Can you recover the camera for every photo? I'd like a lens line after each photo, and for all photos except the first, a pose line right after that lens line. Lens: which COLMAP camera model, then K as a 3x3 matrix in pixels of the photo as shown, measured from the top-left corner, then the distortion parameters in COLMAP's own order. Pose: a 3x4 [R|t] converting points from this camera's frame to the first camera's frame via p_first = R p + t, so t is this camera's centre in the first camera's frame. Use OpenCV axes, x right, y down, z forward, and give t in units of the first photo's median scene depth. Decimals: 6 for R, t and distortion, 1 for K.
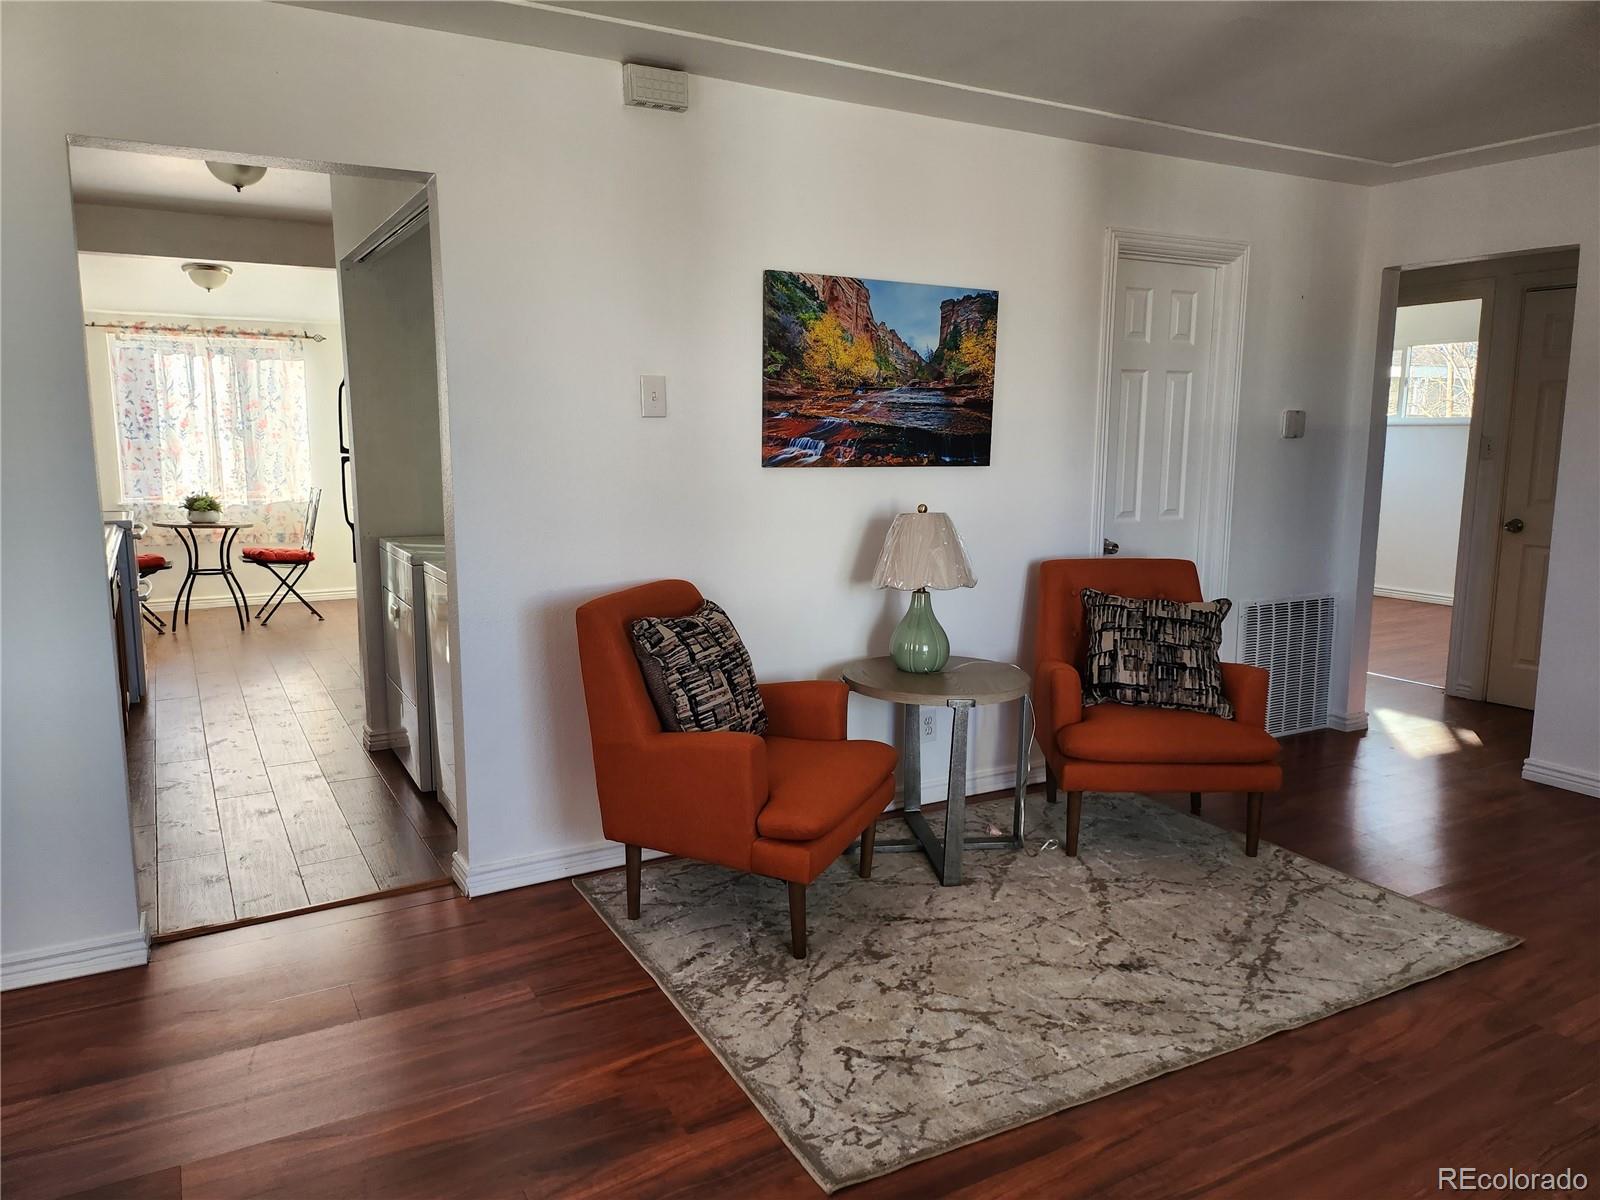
lens RADIAL K [[1114.0, 0, 809.9], [0, 1114.0, 607.8], [0, 0, 1]] dist [0.081364, -0.091610]
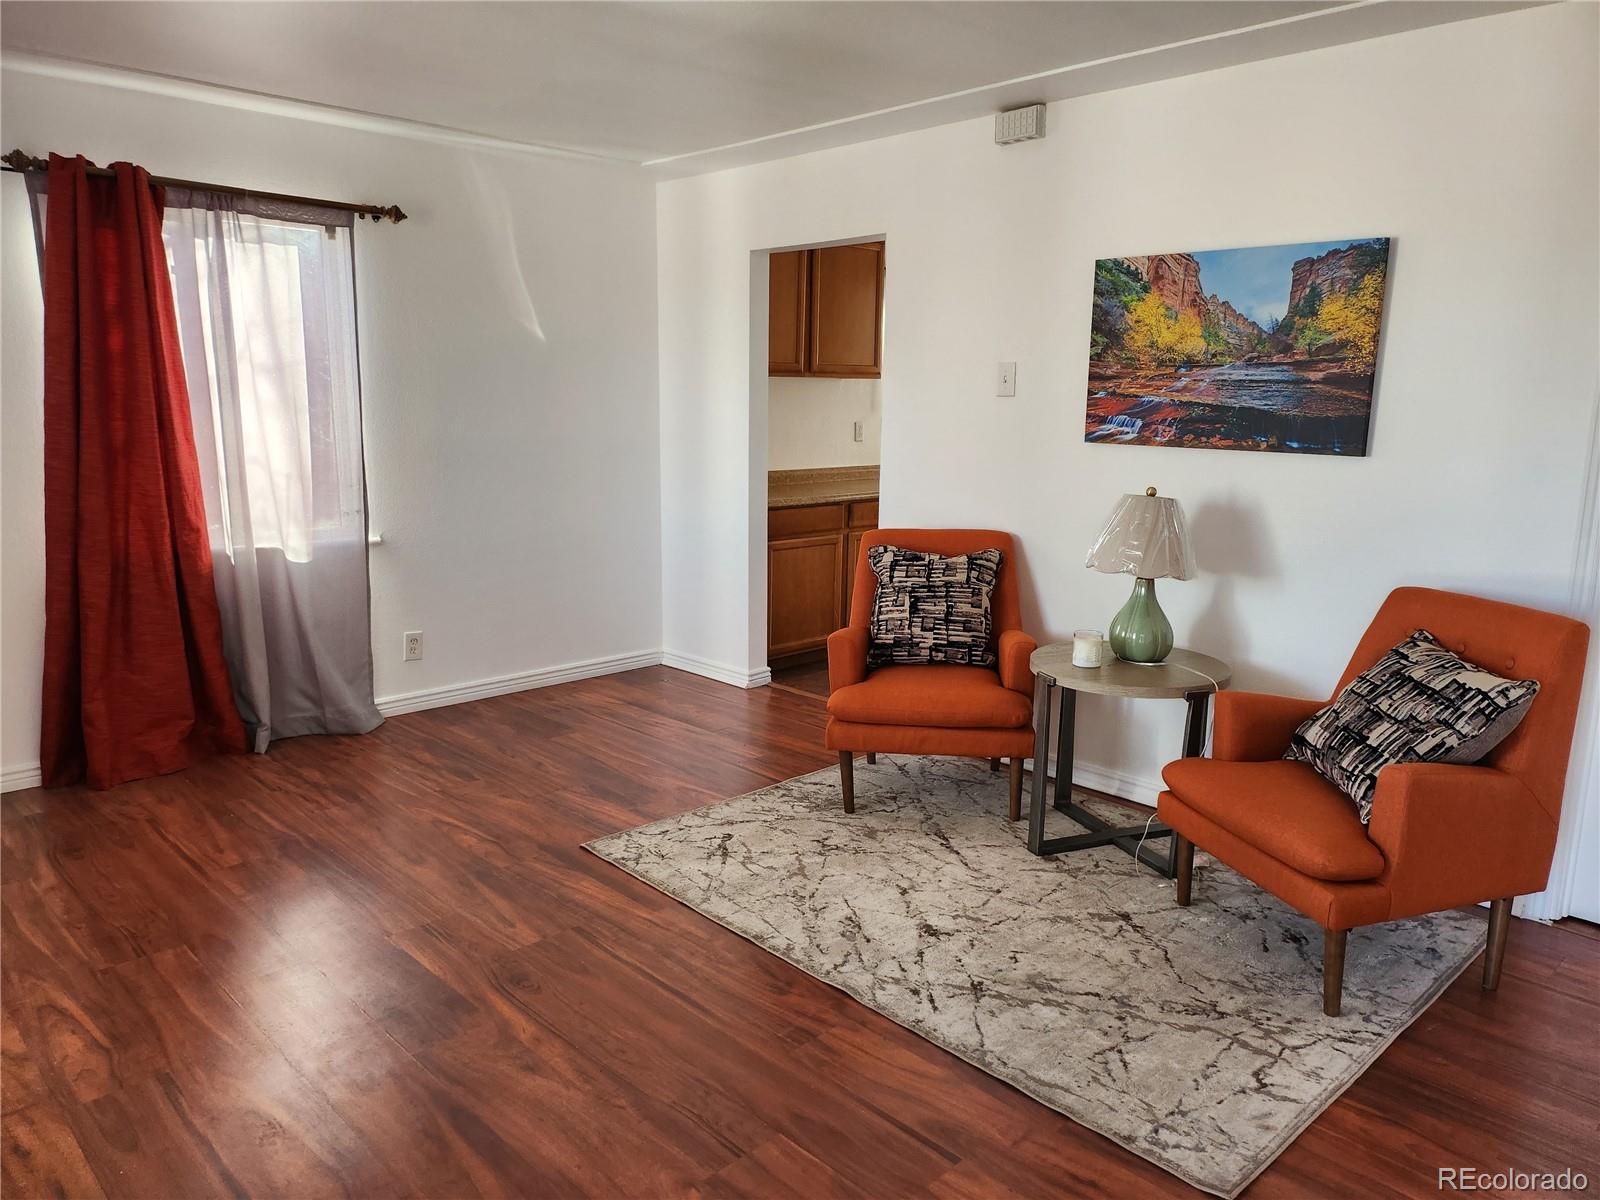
lens RADIAL K [[1120.5, 0, 813.5], [0, 1120.5, 596.6], [0, 0, 1]] dist [0.076748, -0.086558]
pose [[0.258628, 0.171936, -0.950552, 0.925770], [-0.164259, 0.977529, 0.132124, -0.077956], [0.951909, 0.121965, 0.281059, 0.443393]]
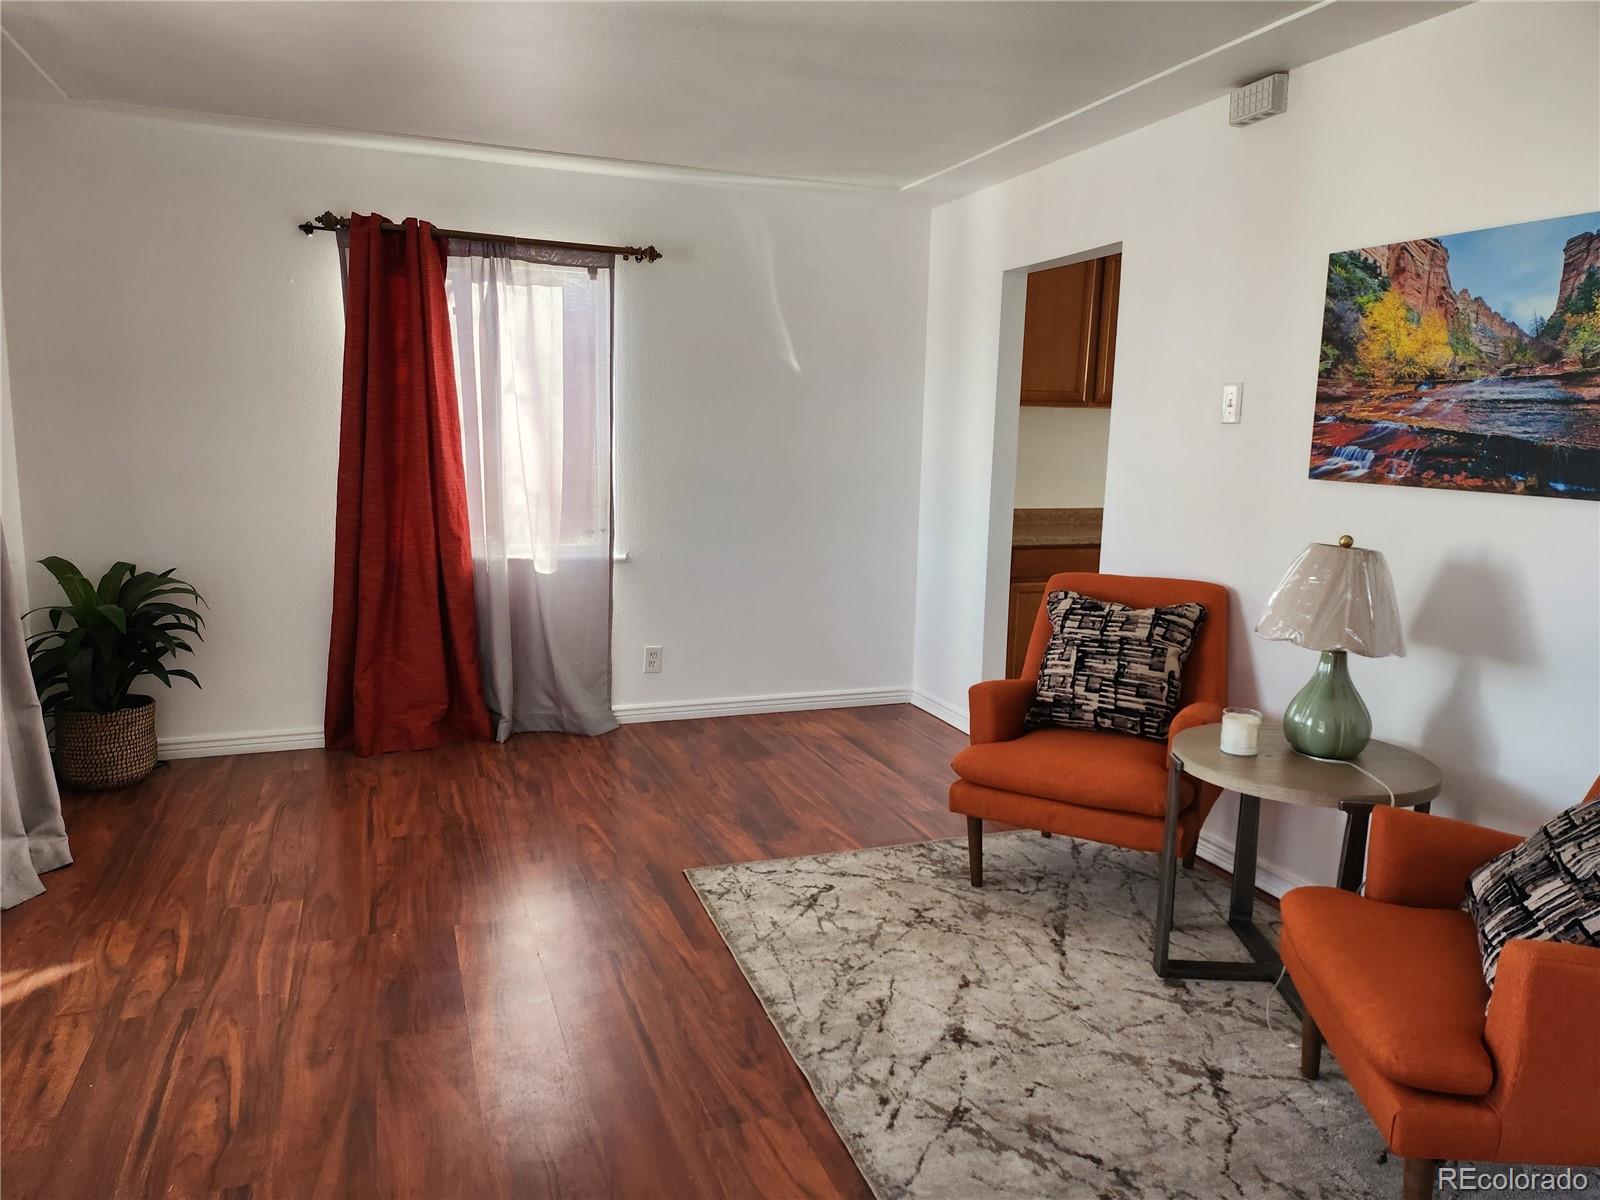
lens RADIAL K [[1114.0, 0, 809.9], [0, 1114.0, 607.8], [0, 0, 1]] dist [0.081364, -0.091610]
pose [[-0.153638, 0.150262, -0.976635, 0.870610], [-0.177304, 0.968137, 0.176847, -0.111257], [0.972090, 0.200332, -0.122100, 0.721103]]
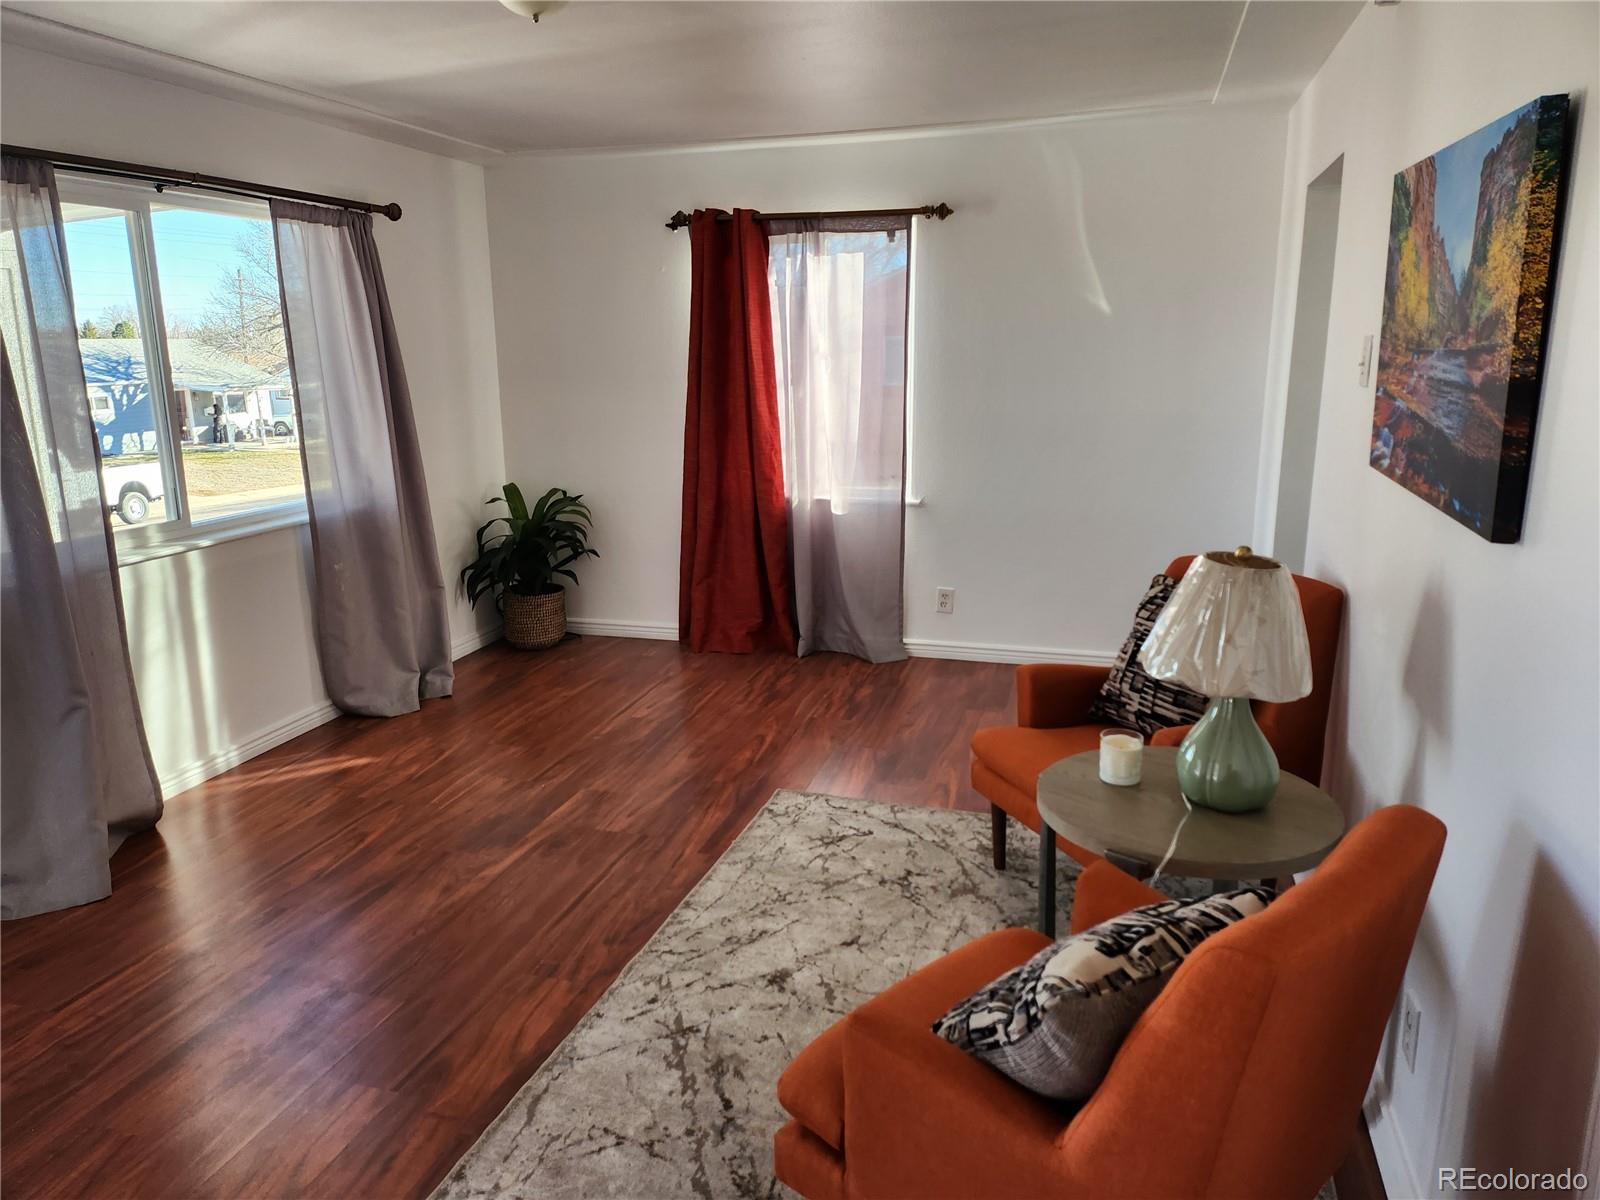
lens RADIAL K [[1113.2, 0, 783.7], [0, 1113.2, 587.1], [0, 0, 1]] dist [0.088097, -0.088542]
pose [[-0.729888, 0.158378, -0.664966, 0.676953], [-0.093916, 0.940330, 0.327047, -0.241379], [0.677084, 0.301159, -0.671461, 1.202909]]
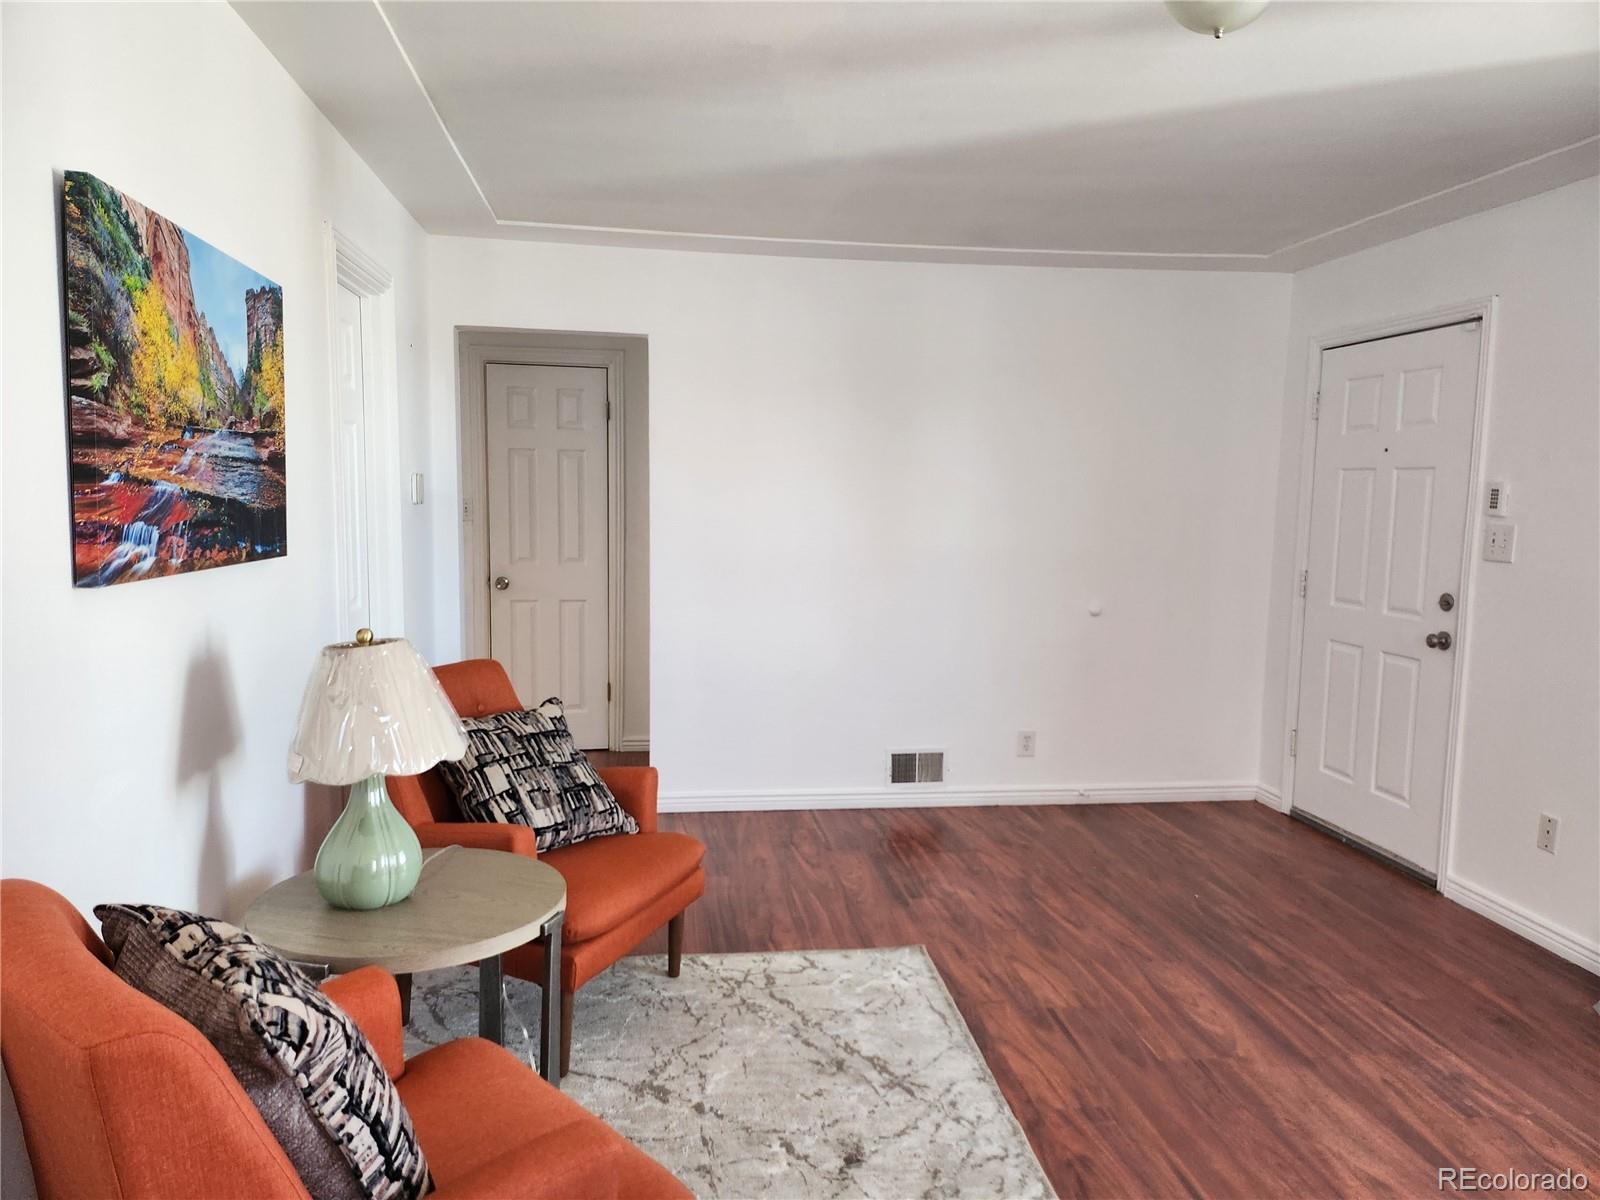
lens RADIAL K [[1104.6, 0, 796.1], [0, 1104.6, 606.5], [0, 0, 1]] dist [0.084378, -0.085014]
pose [[0.373782, -0.094730, 0.922666, -0.353949], [0.128874, 0.990426, 0.049479, -0.100267], [-0.918520, 0.100414, 0.382412, 0.530409]]
